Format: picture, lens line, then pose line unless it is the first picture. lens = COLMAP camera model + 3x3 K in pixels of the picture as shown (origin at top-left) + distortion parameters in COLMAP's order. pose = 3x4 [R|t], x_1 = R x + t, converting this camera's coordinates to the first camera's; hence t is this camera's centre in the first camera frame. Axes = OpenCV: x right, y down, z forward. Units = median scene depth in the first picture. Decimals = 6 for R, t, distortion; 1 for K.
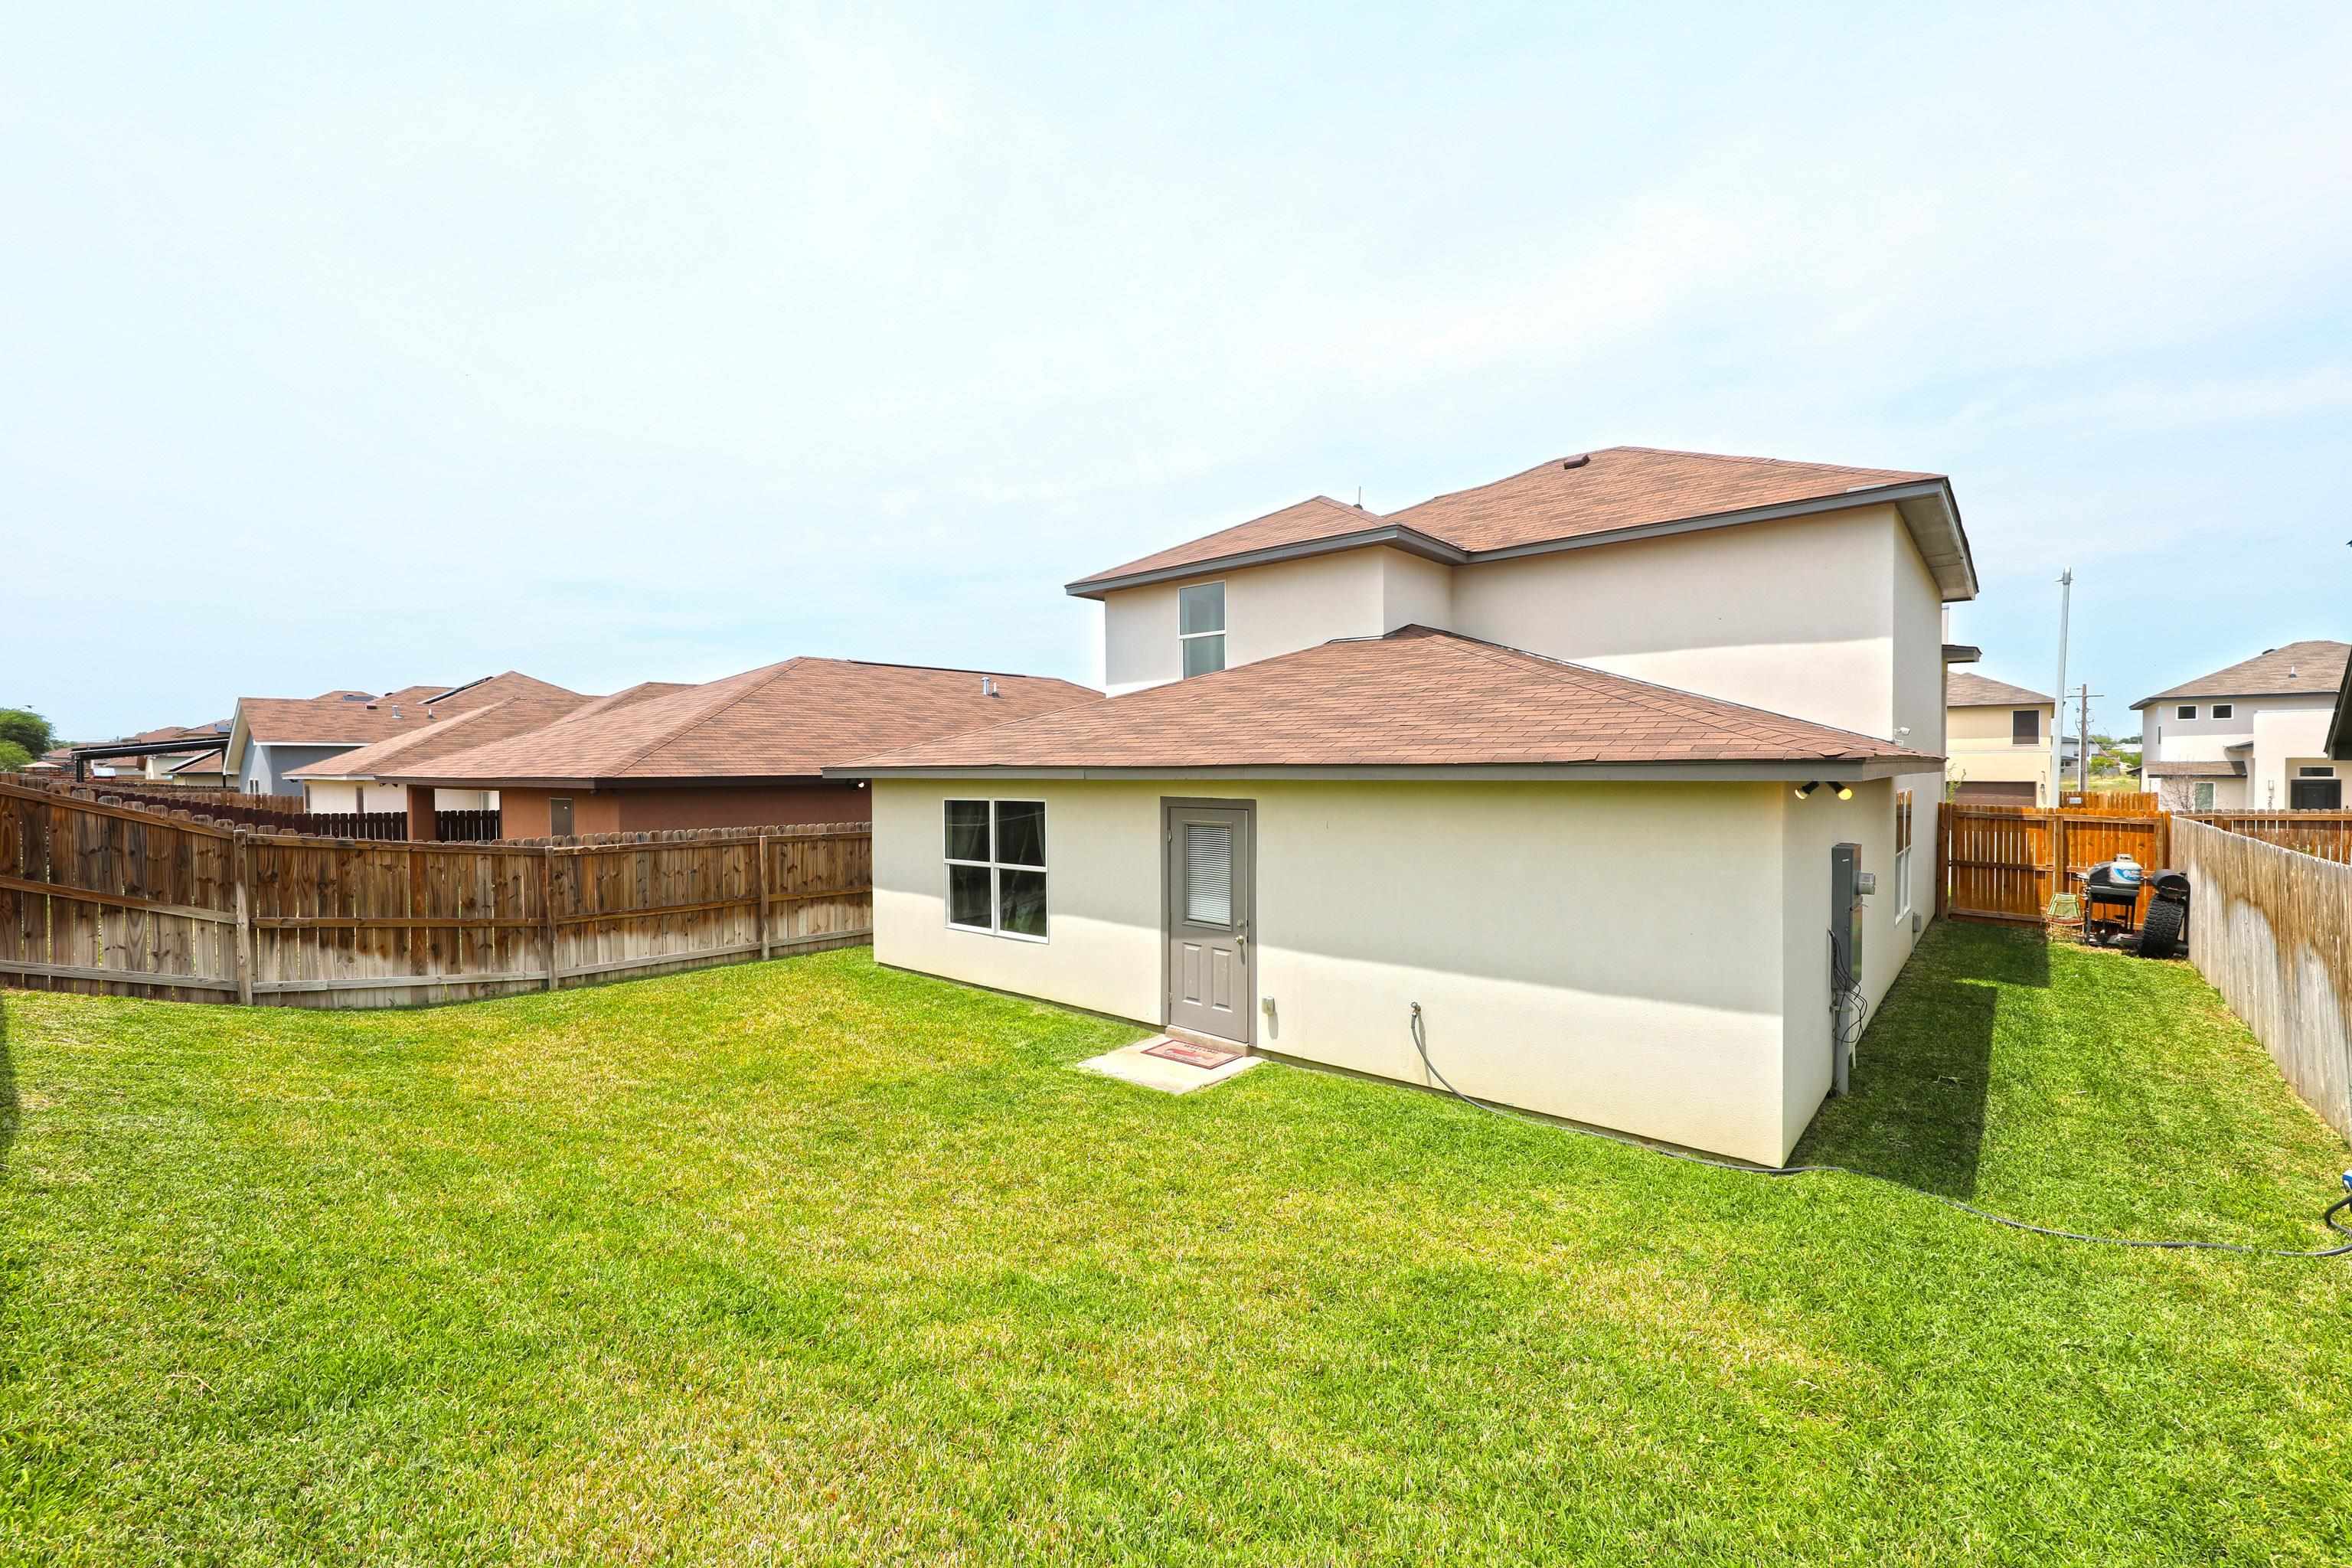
lens RADIAL K [[965.7, 0, 1176.0], [0, 965.7, 784.0], [0, 0, 1]] dist [0.004044, -0.000922]
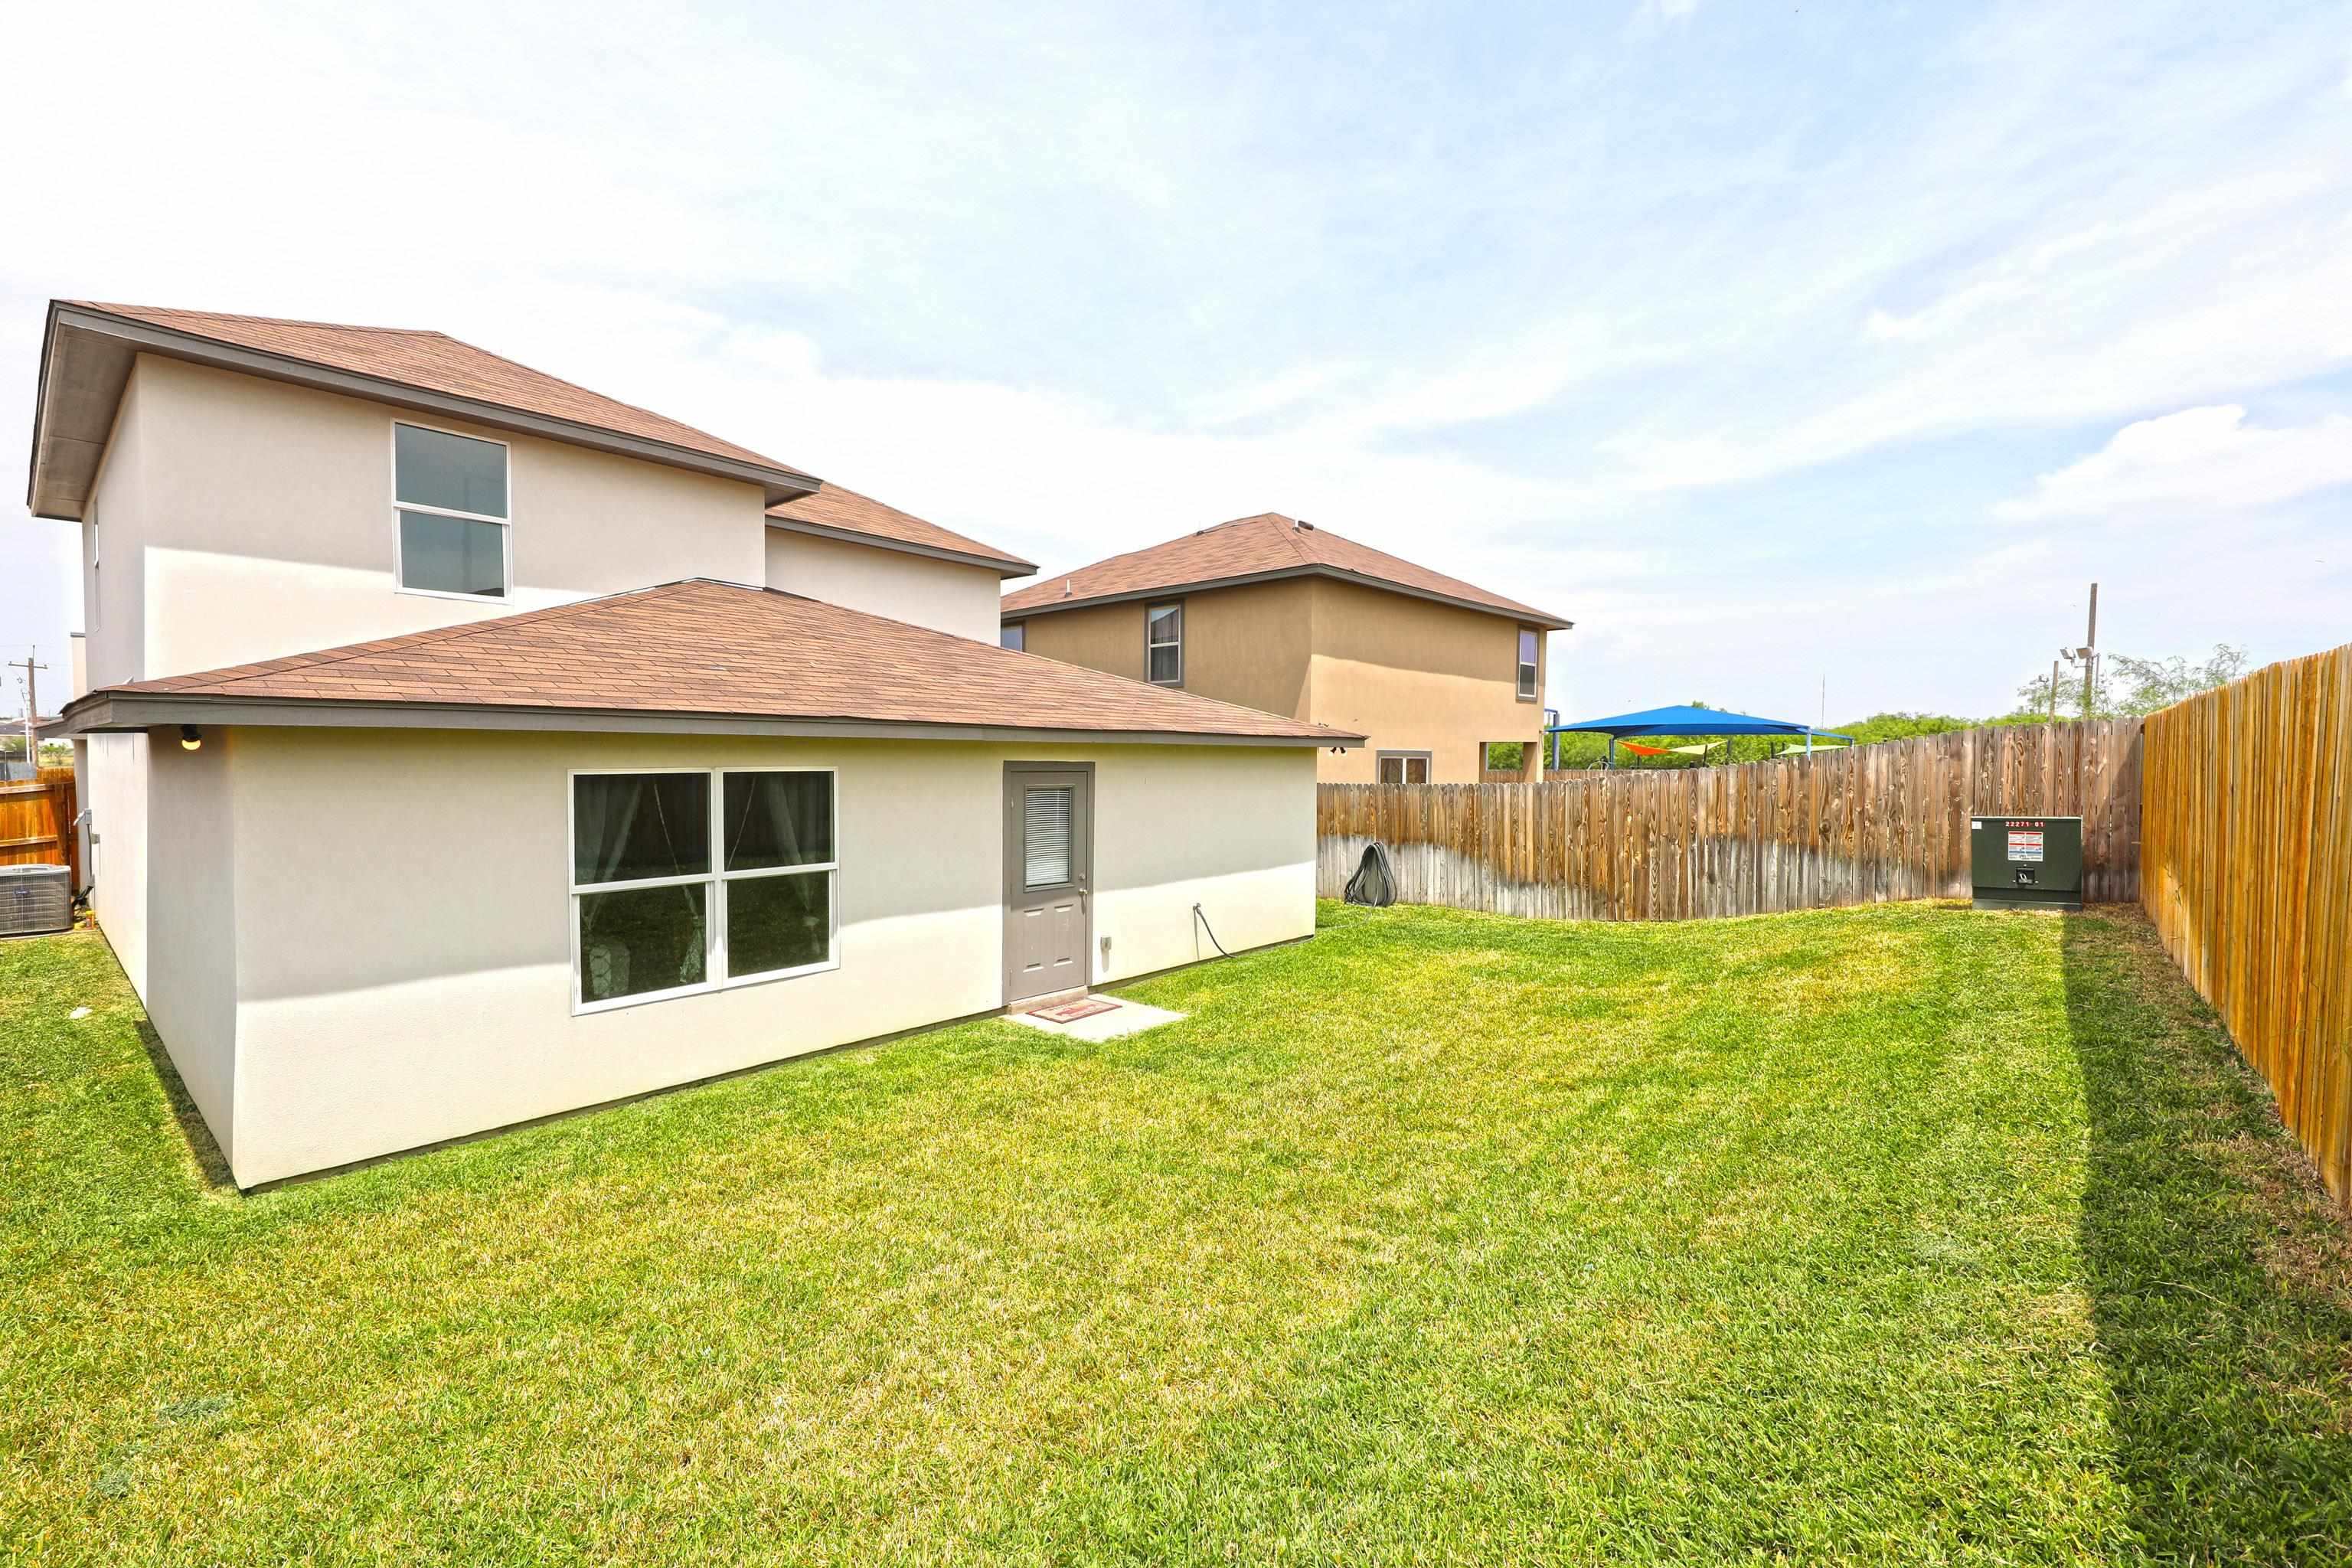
lens RADIAL K [[965.7, 0, 1176.0], [0, 965.7, 784.0], [0, 0, 1]] dist [0.004044, -0.000922]
pose [[0.015131, -0.034434, 0.999292, -0.960685], [-0.006409, 0.999383, 0.034534, 0.002308], [-0.999865, -0.006927, 0.014901, 0.840363]]
